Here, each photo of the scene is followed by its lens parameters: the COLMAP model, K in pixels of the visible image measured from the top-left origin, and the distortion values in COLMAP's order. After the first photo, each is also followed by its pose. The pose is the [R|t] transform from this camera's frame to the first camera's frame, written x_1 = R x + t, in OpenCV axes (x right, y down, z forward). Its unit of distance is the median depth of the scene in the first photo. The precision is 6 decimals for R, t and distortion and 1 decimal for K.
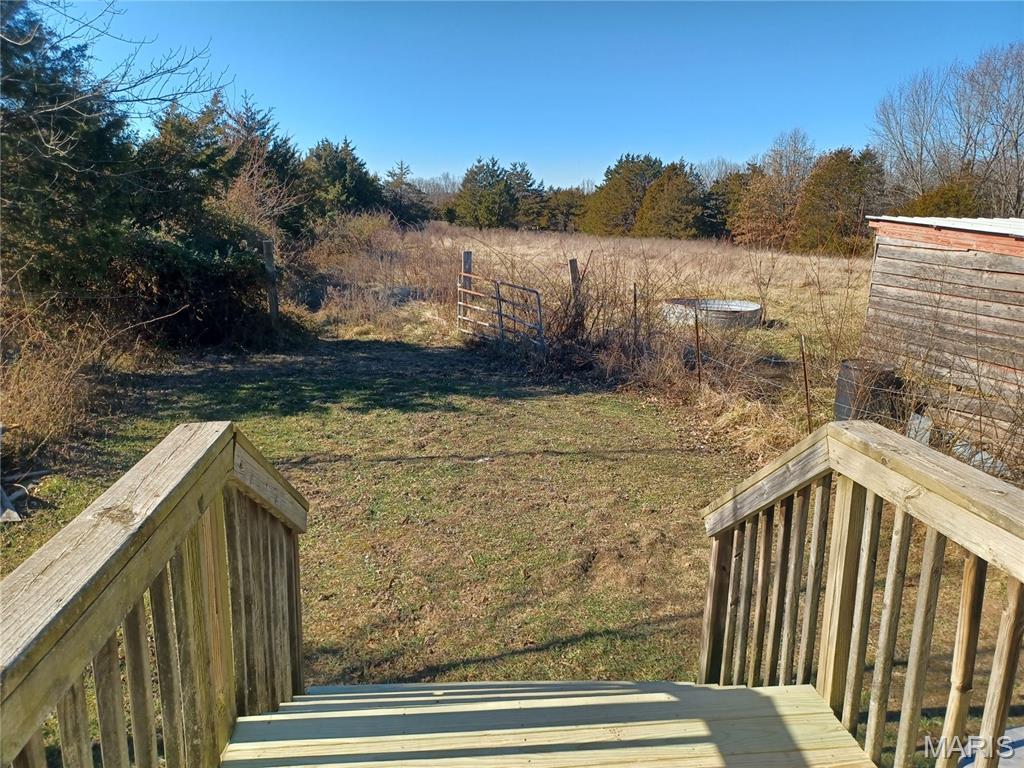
lens RADIAL K [[746.3, 0, 512.0], [0, 746.3, 378.0], [0, 0, 1]] dist [0.077365, -0.088353]
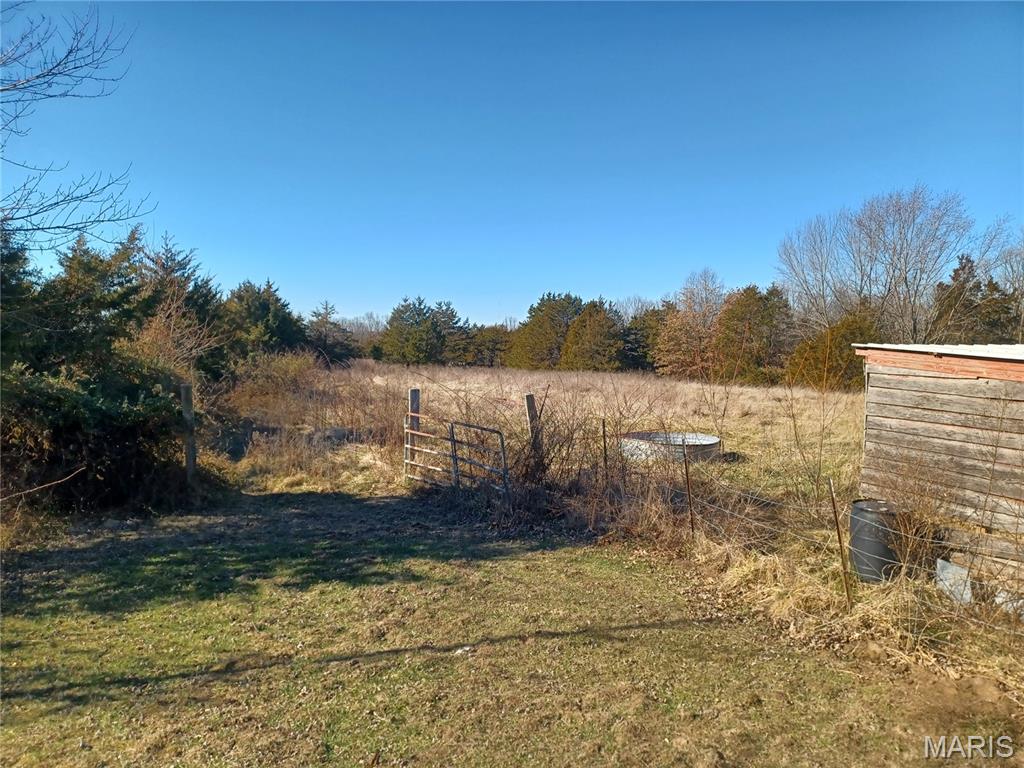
lens RADIAL K [[746.3, 0, 512.0], [0, 746.3, 378.0], [0, 0, 1]] dist [0.077365, -0.088353]
pose [[0.994352, -0.023084, 0.103588, -0.038858], [0.041108, 0.983640, -0.175395, -0.019810], [-0.097844, 0.178663, 0.979033, 0.101284]]
